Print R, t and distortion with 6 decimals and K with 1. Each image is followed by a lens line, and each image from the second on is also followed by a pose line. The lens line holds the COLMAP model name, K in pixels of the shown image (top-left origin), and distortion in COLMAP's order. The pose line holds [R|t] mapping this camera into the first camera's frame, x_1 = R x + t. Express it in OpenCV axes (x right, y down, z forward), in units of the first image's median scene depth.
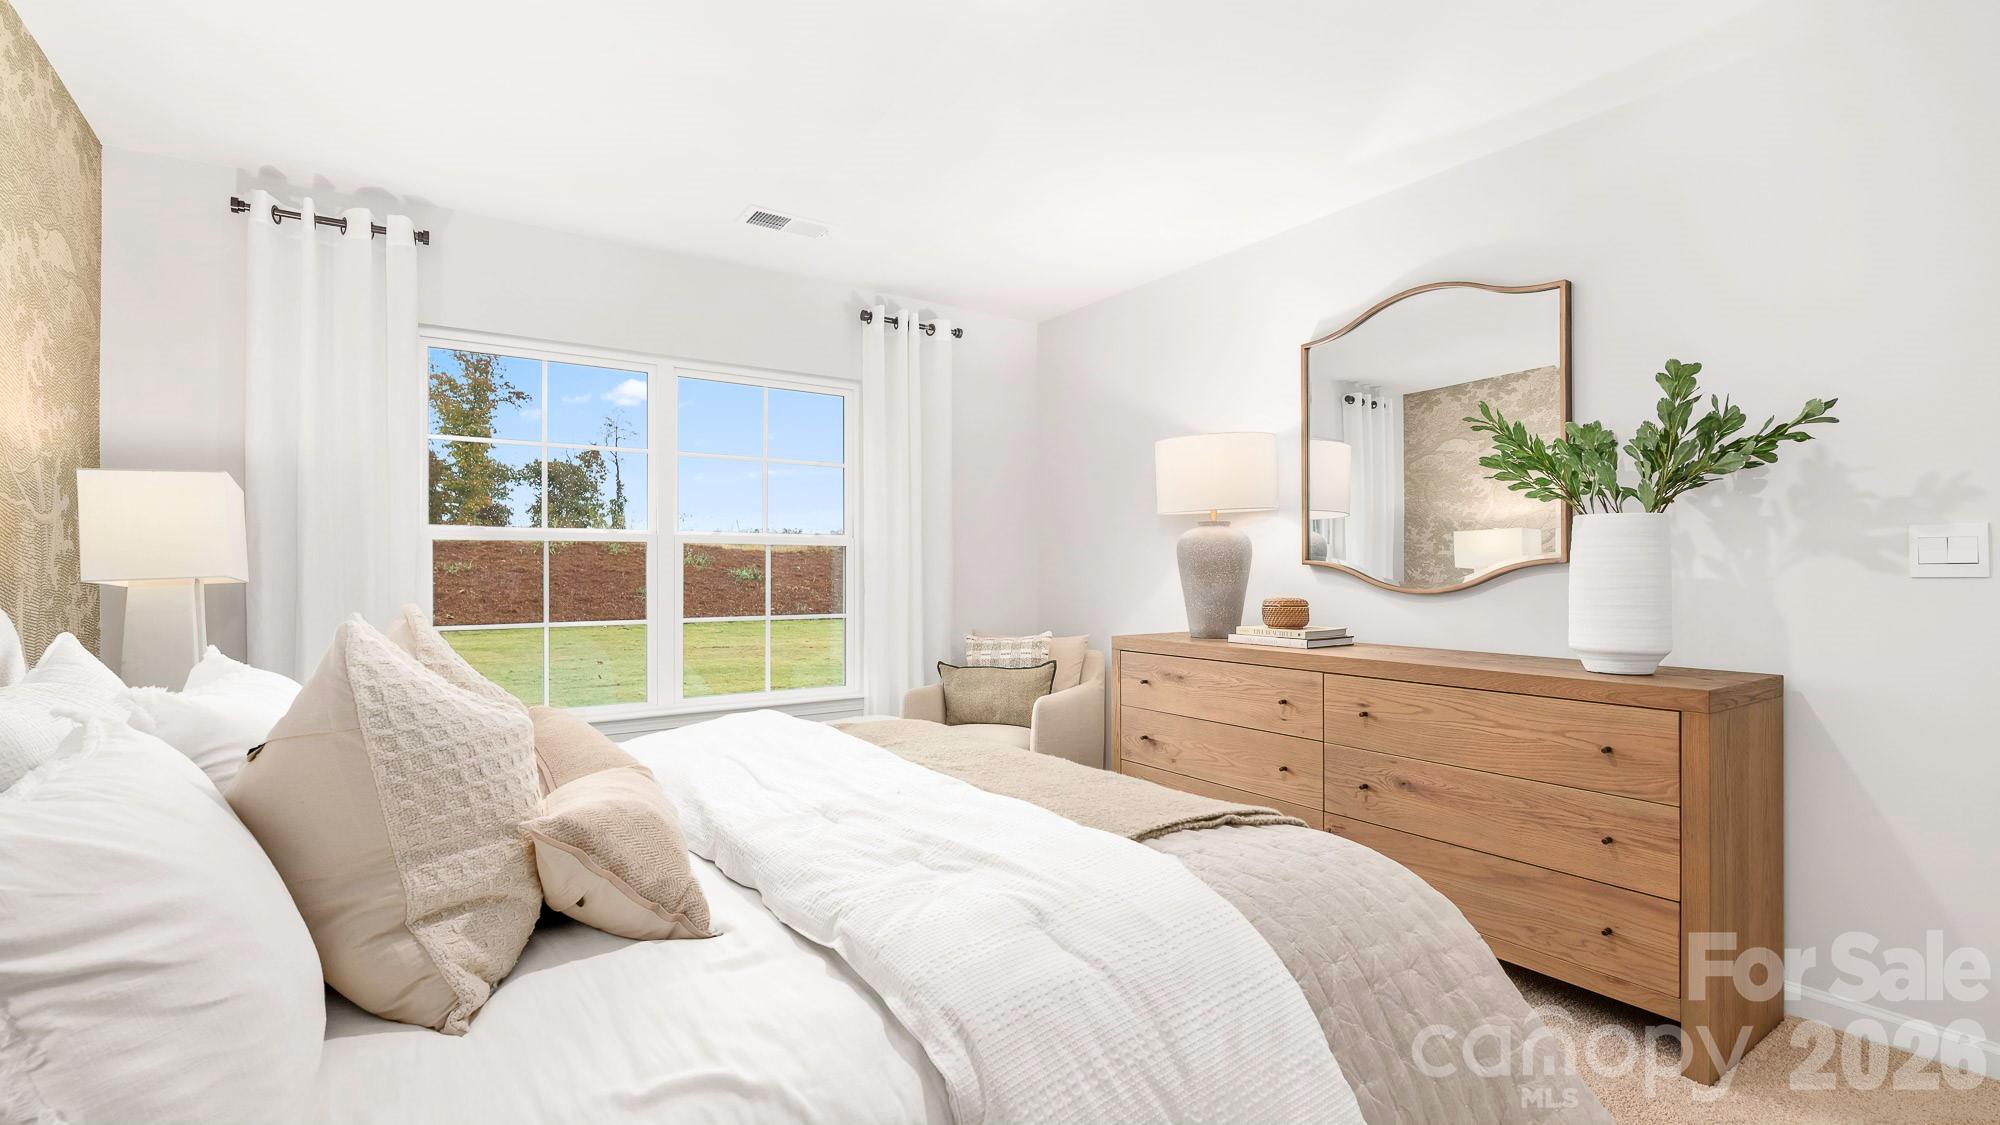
lens RADIAL K [[892.9, 0, 1000.9], [0, 892.9, 565.6], [0, 0, 1]] dist [0.001606, 0.000066]
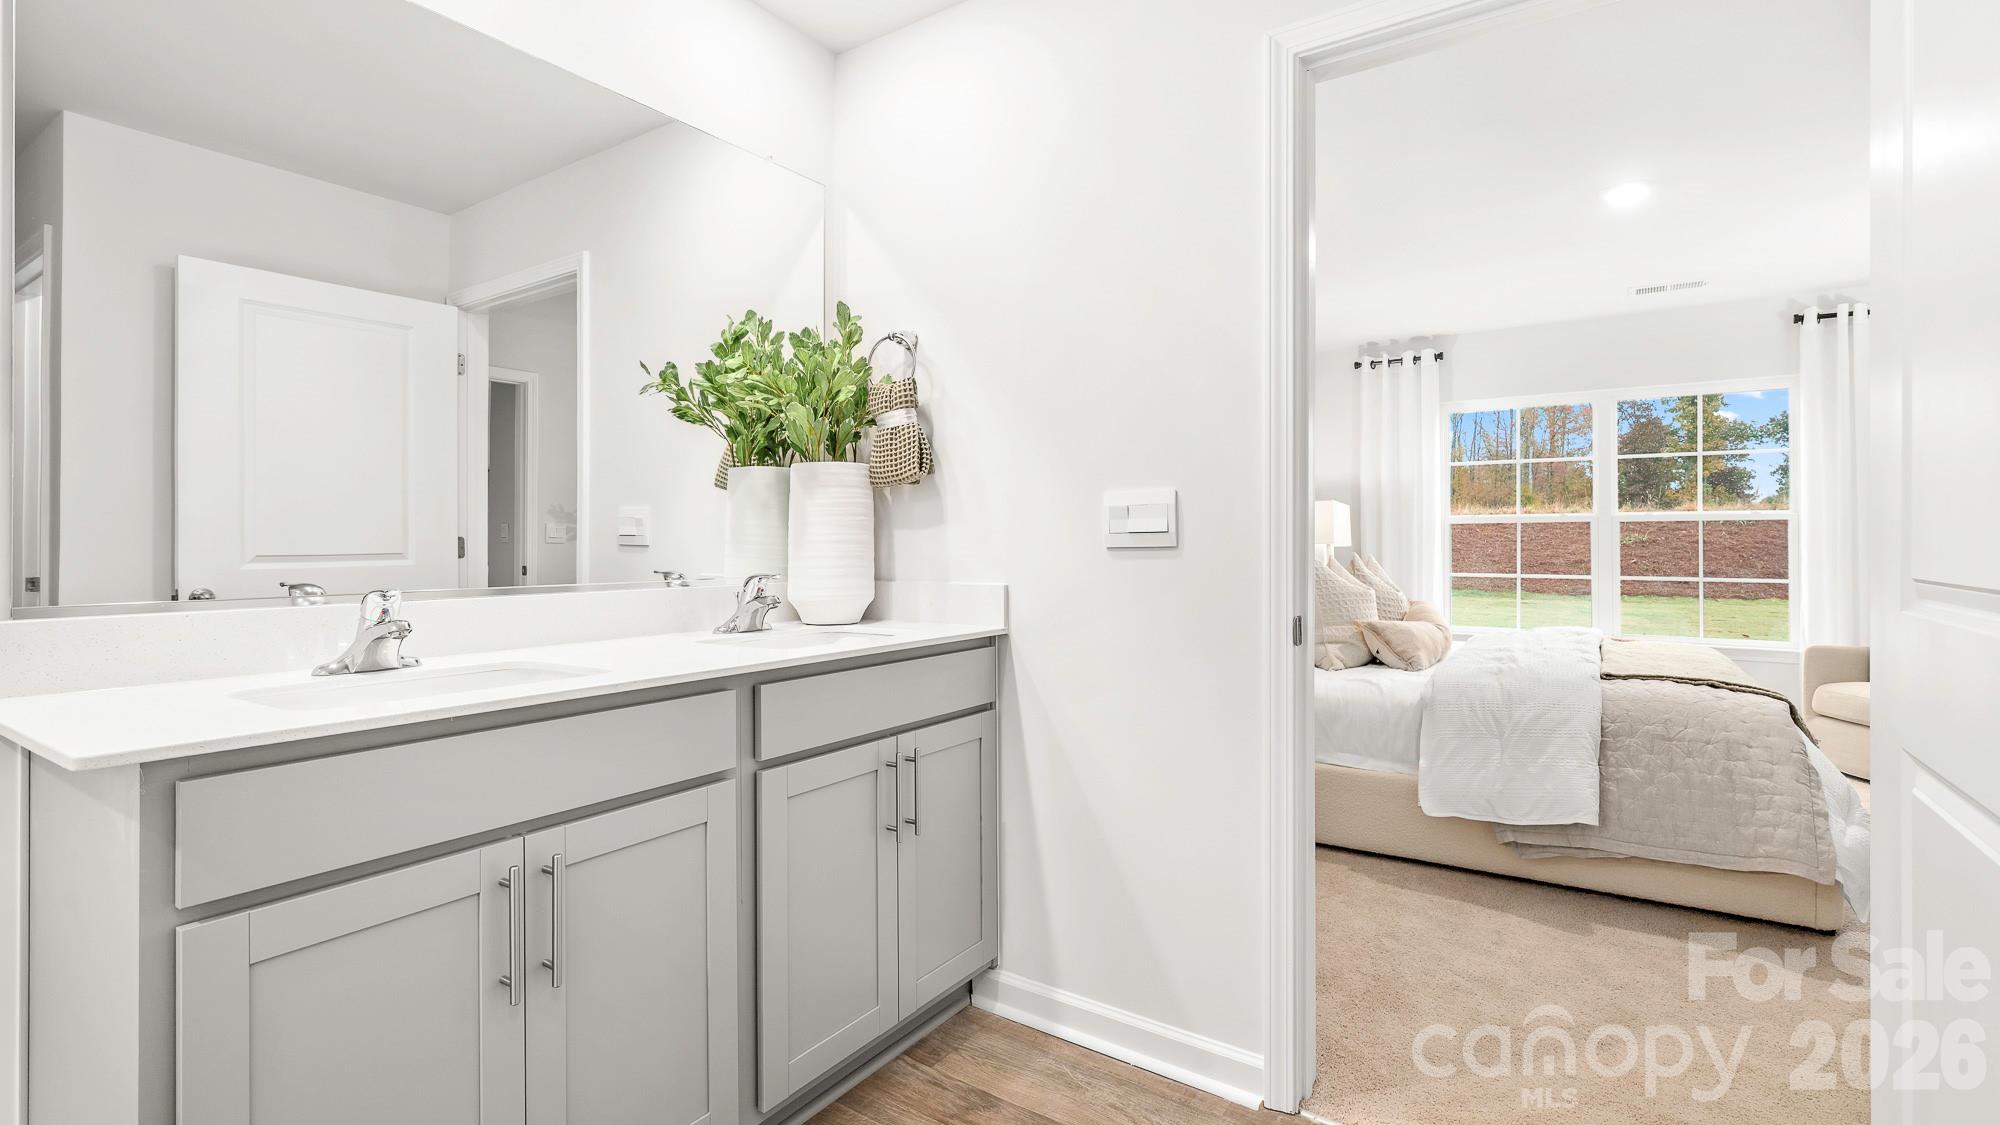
lens RADIAL K [[892.9, 0, 1003.0], [0, 892.9, 546.5], [0, 0, 1]] dist [0.001606, 0.000066]
pose [[0.364456, 0.007173, -0.931193, 0.765055], [0.002761, 0.999958, 0.008783, -0.001168], [0.931216, -0.005772, 0.364421, -0.515051]]
